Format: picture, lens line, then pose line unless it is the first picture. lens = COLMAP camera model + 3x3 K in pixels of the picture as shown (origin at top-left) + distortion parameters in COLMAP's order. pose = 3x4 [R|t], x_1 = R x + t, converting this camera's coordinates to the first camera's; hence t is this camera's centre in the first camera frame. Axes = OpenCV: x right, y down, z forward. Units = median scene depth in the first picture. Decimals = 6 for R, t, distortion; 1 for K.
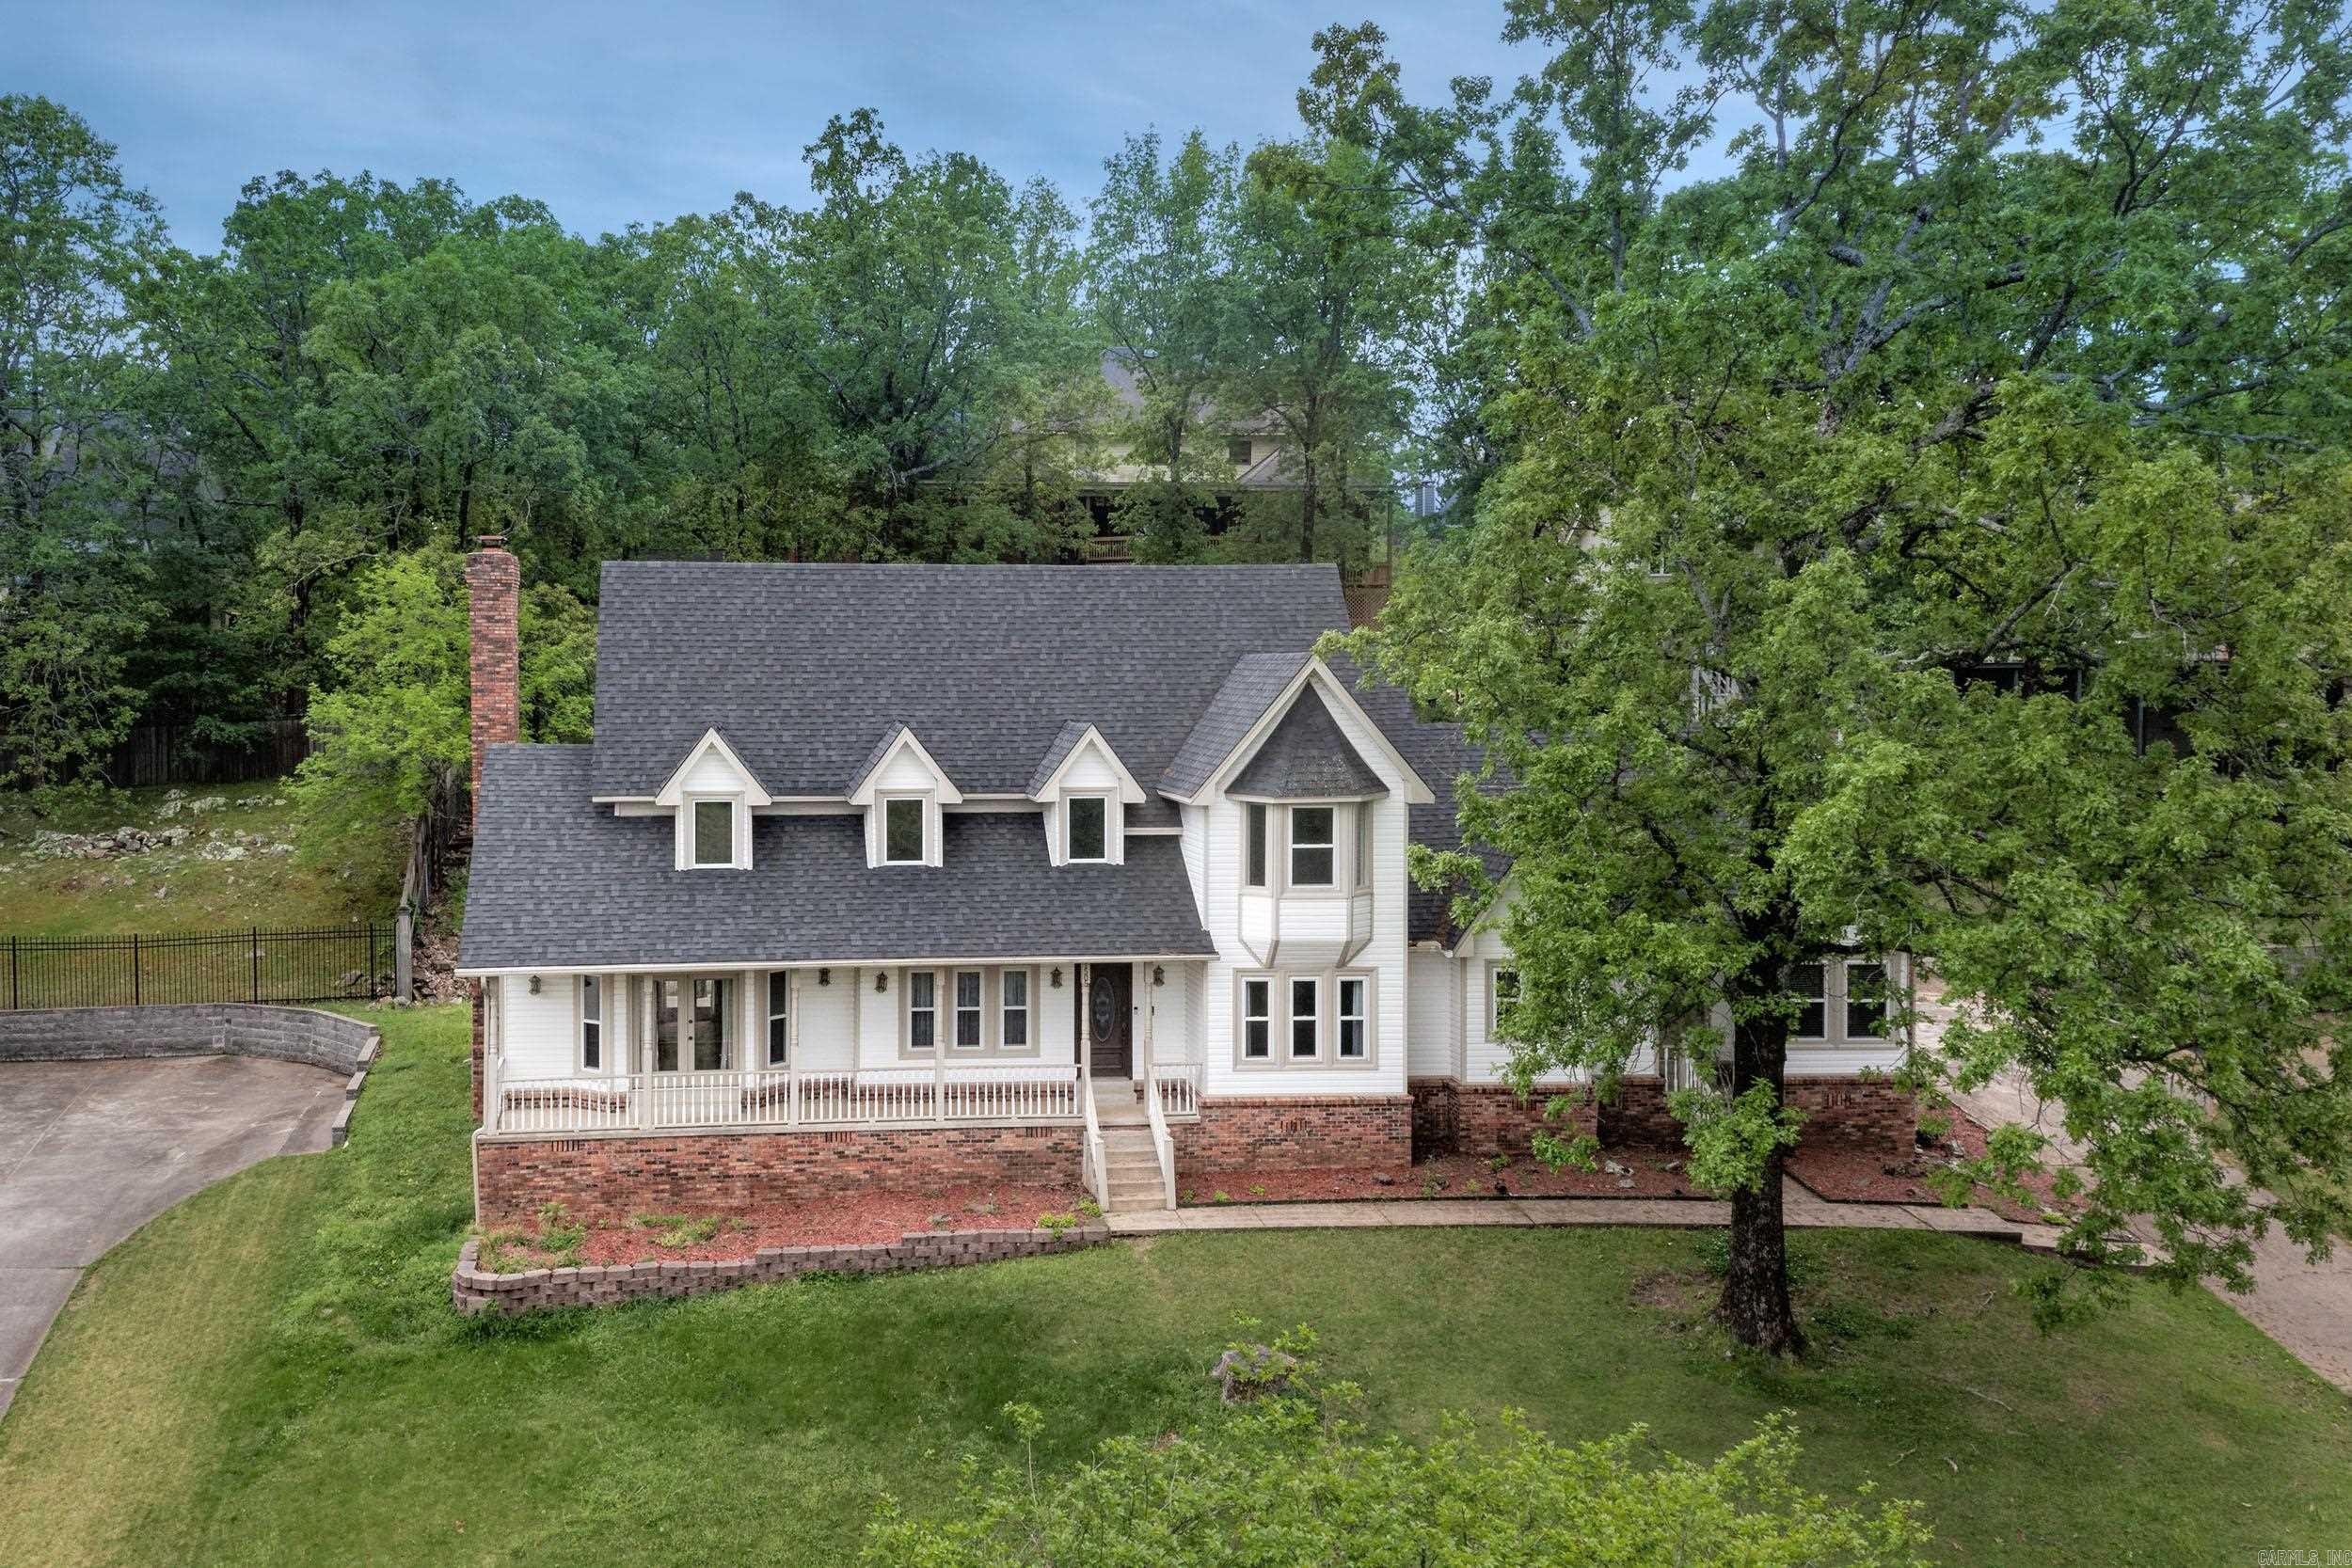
lens RADIAL K [[2101.2, 0, 1165.5], [0, 2101.2, 724.9], [0, 0, 1]] dist [0.203701, -0.192577]
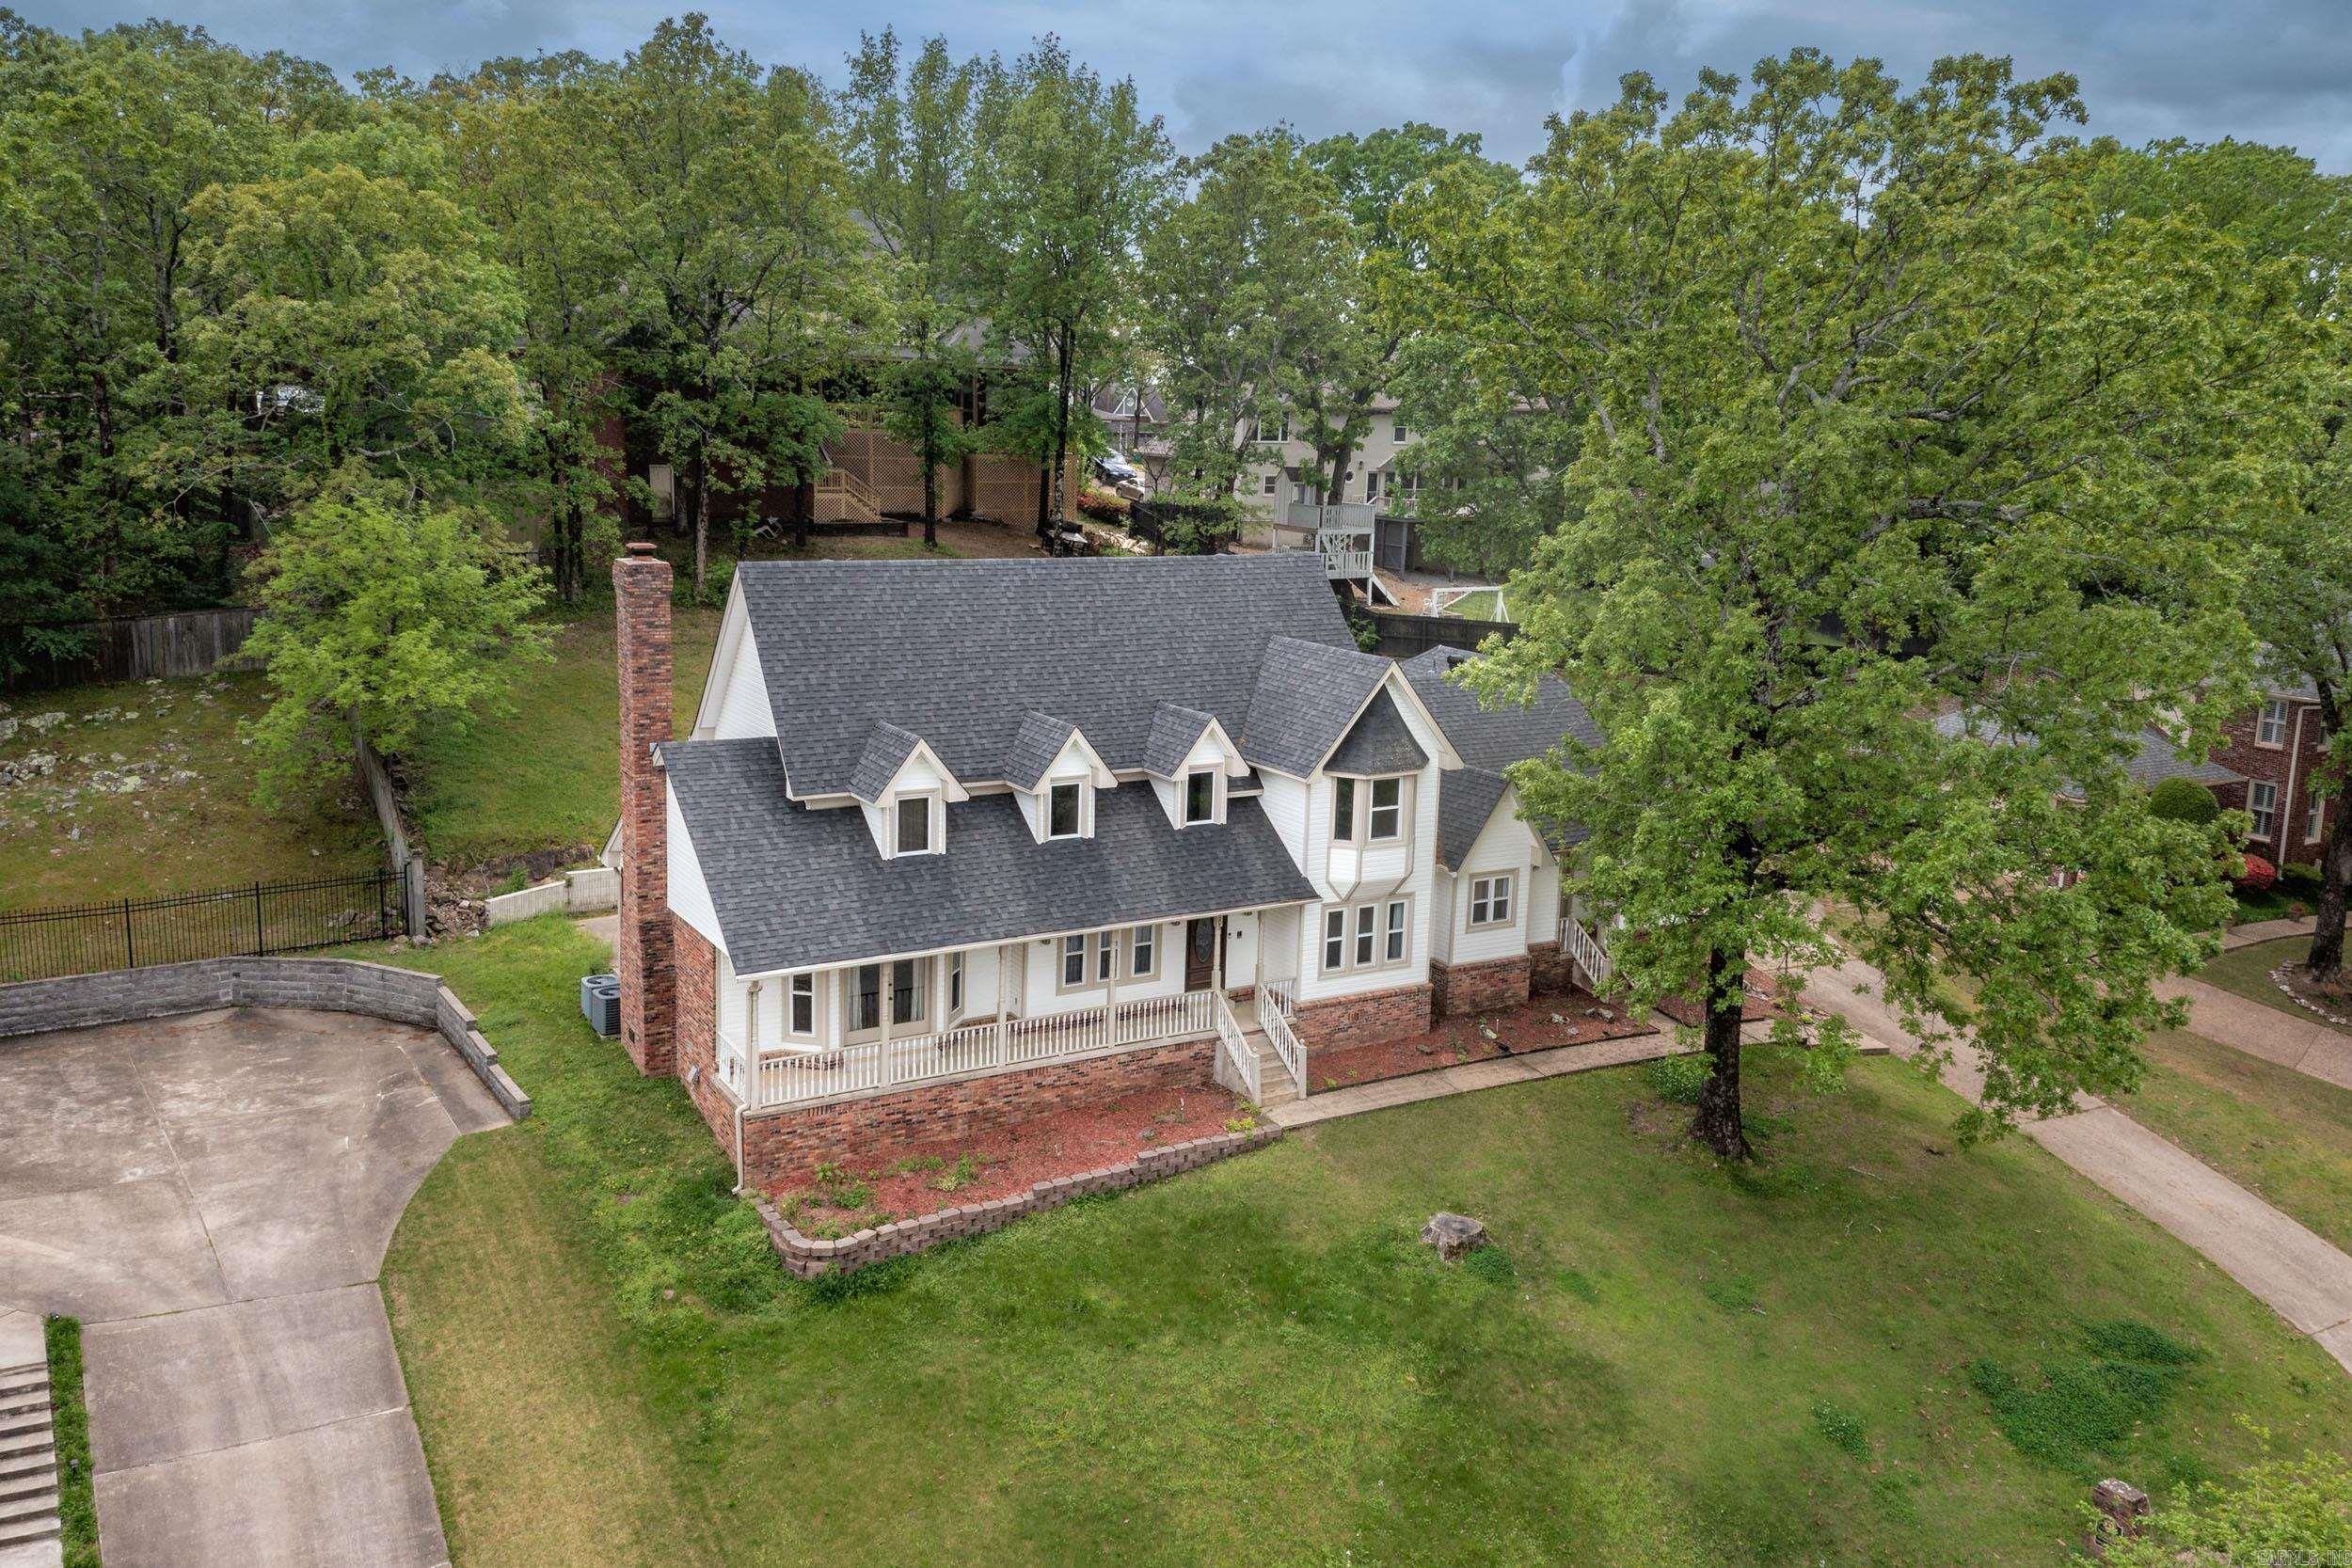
lens RADIAL K [[1841.3, 0, 1181.8], [0, 1841.3, 660.6], [0, 0, 1]] dist [0.198268, -0.267684]
pose [[0.901435, -0.038243, 0.431223, -0.521814], [-0.032391, 0.987341, 0.155271, -0.201502], [-0.431702, -0.153935, 0.888784, 0.061375]]
